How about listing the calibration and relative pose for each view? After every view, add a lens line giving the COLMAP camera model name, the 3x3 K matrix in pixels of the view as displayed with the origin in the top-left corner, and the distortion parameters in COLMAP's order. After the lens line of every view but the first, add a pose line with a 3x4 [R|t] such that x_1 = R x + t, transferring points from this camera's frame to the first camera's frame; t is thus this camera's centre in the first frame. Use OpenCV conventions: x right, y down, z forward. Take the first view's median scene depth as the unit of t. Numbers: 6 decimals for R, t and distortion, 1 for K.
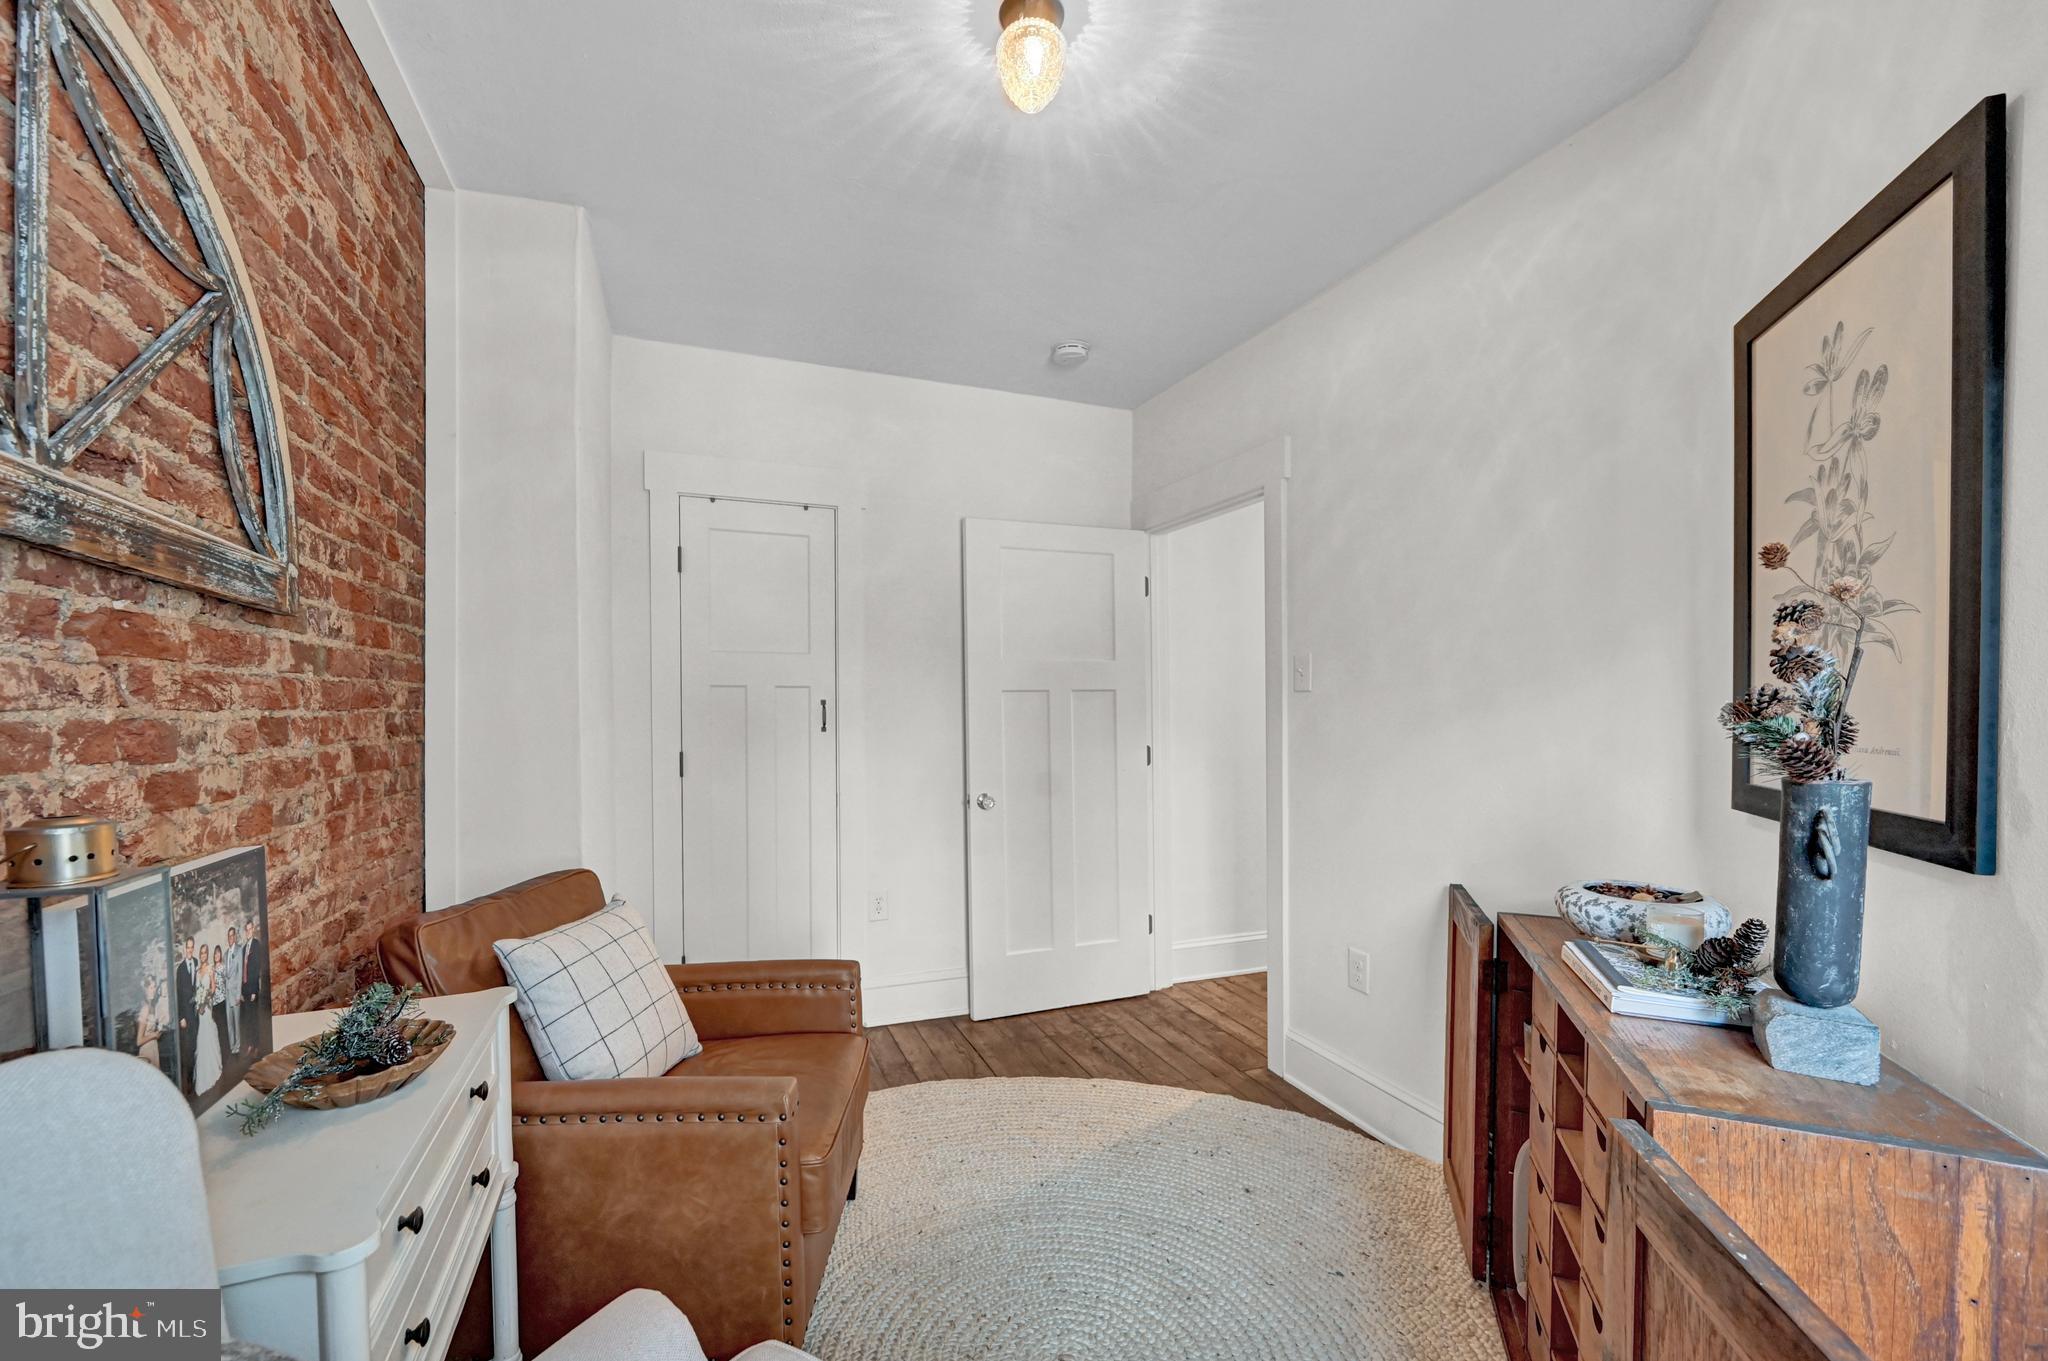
lens RADIAL K [[830.8, 0, 1006.5], [0, 830.8, 719.5], [0, 0, 1]] dist [-0.000546, 0.000029]
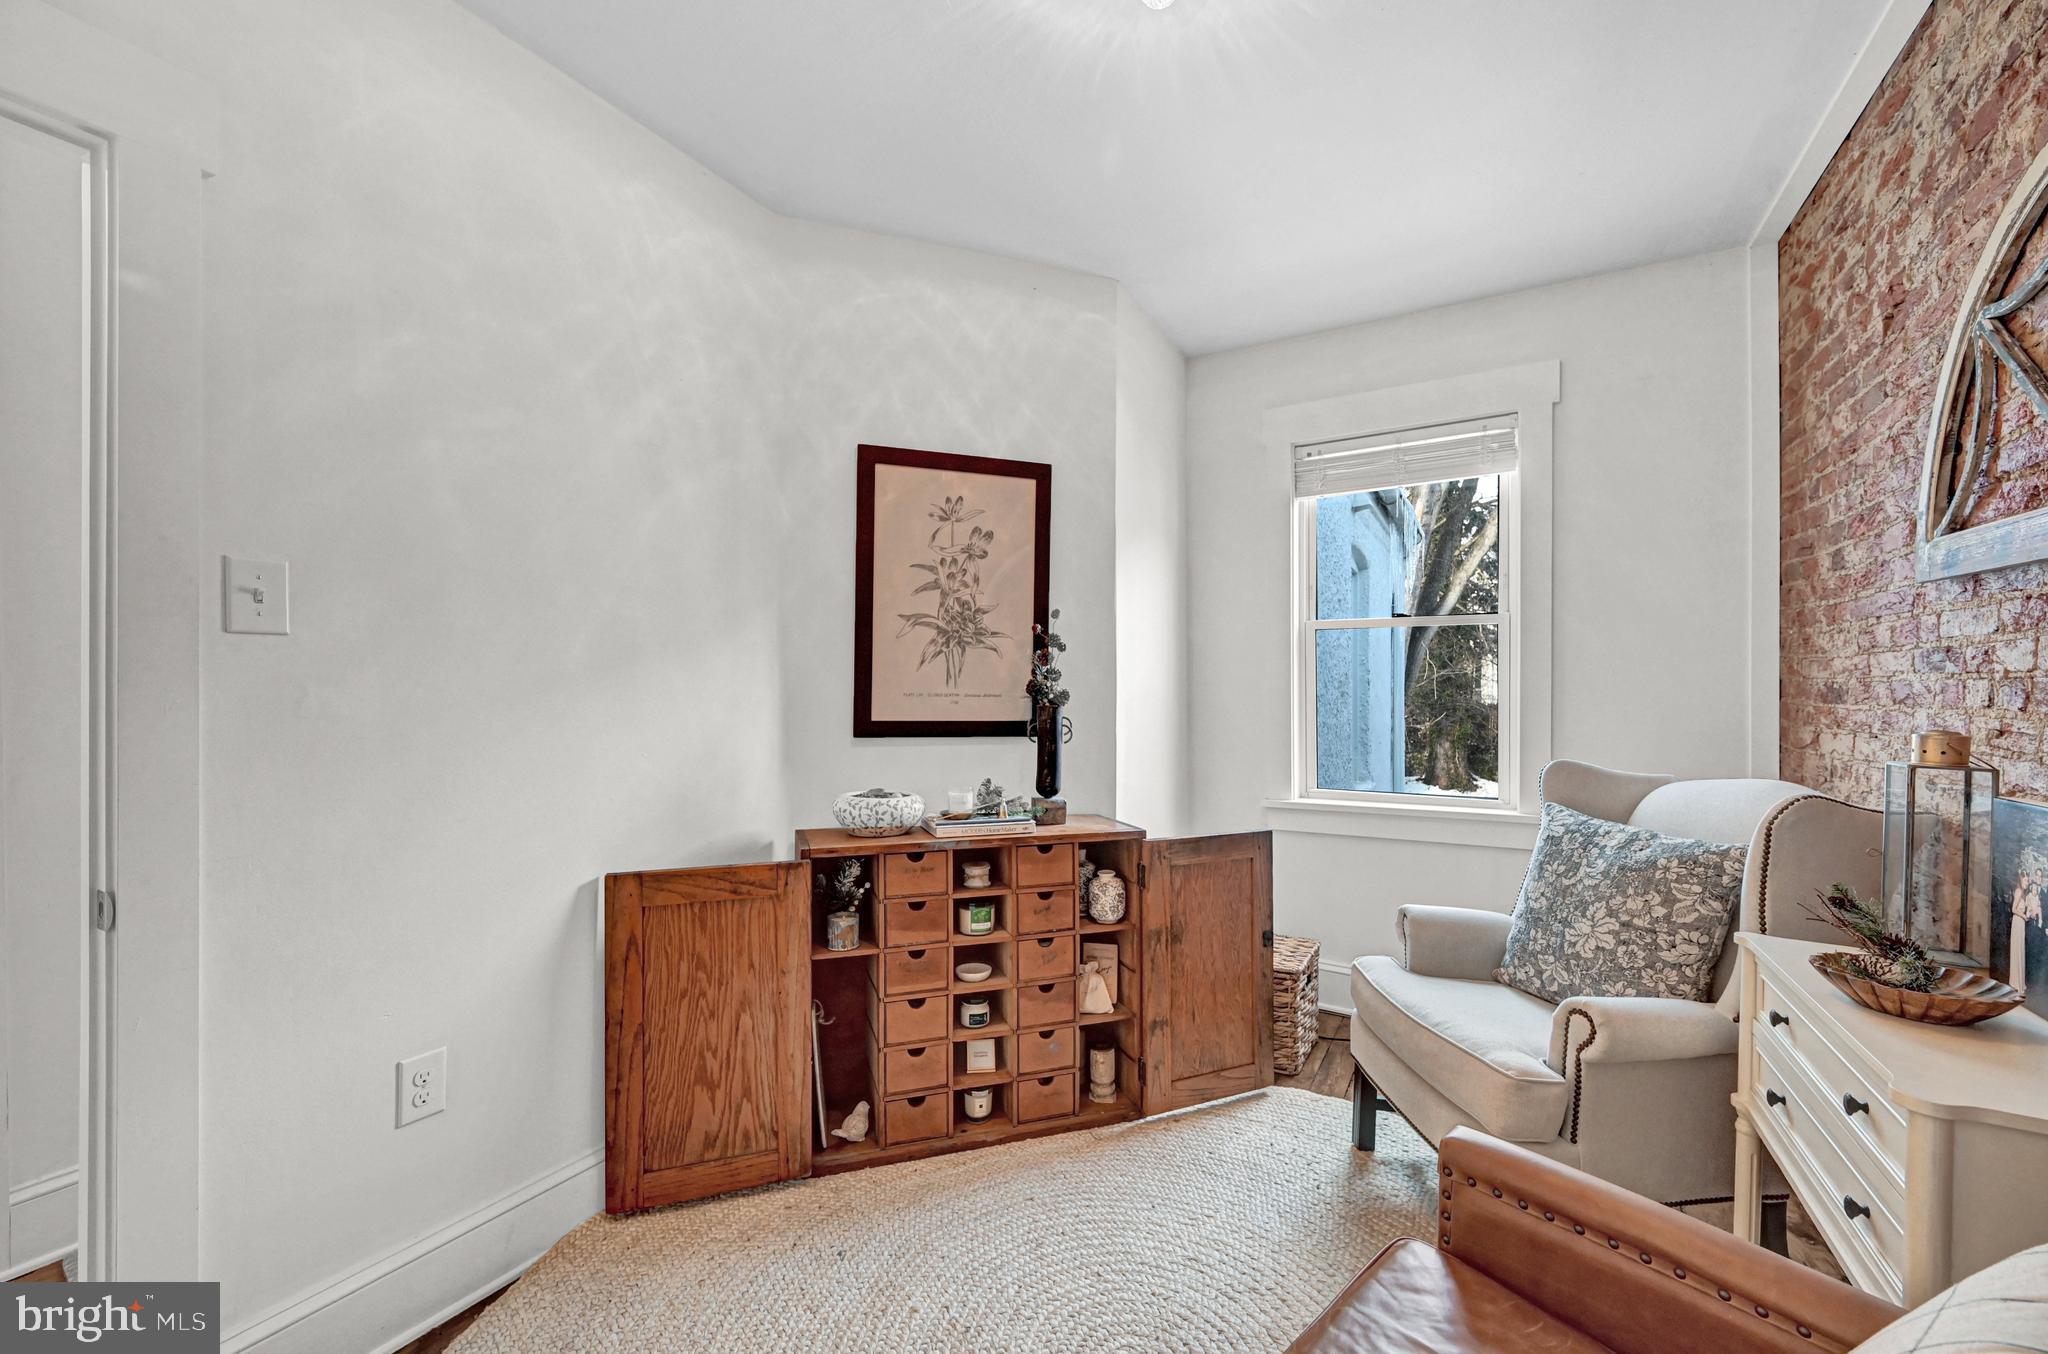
lens RADIAL K [[818.6, 0, 1016.2], [0, 818.6, 698.5], [0, 0, 1]] dist [-0.002599, 0.000392]
pose [[-0.625328, -0.013759, 0.780241, -0.779915], [0.007981, 0.999680, 0.024025, -0.007468], [-0.780321, 0.021250, -0.625018, 2.340110]]
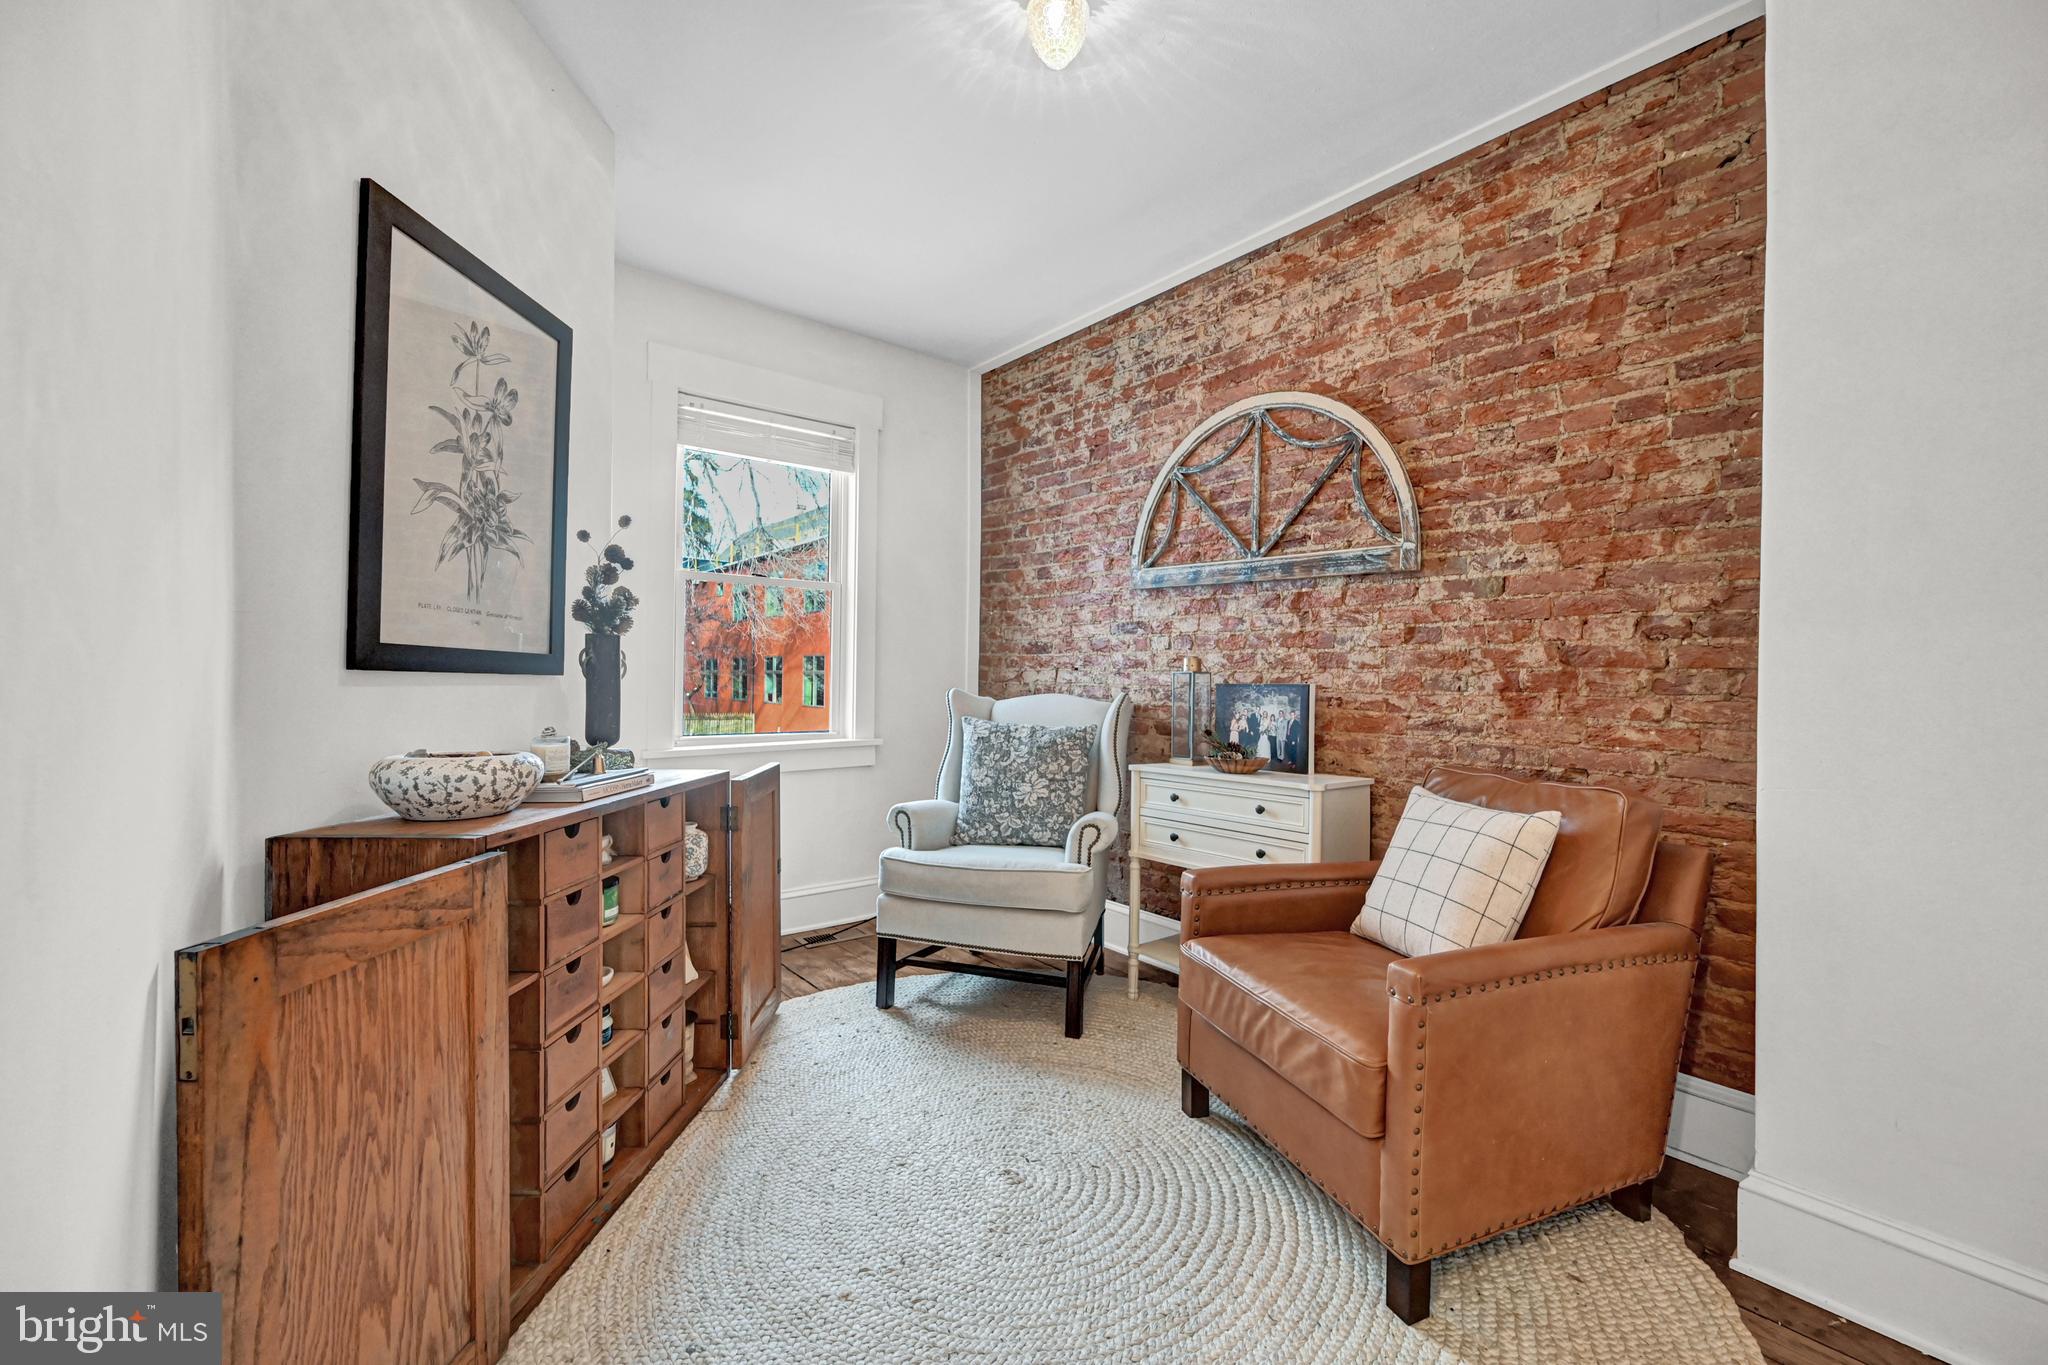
lens RADIAL K [[822.3, 0, 1022.3], [0, 822.3, 686.9], [0, 0, 1]] dist [0.001533, 0.000416]
pose [[-0.951350, -0.011737, -0.307888, 0.566093], [-0.019691, 0.999547, 0.022741, 0.120415], [0.307482, 0.027697, -0.951151, 2.870272]]
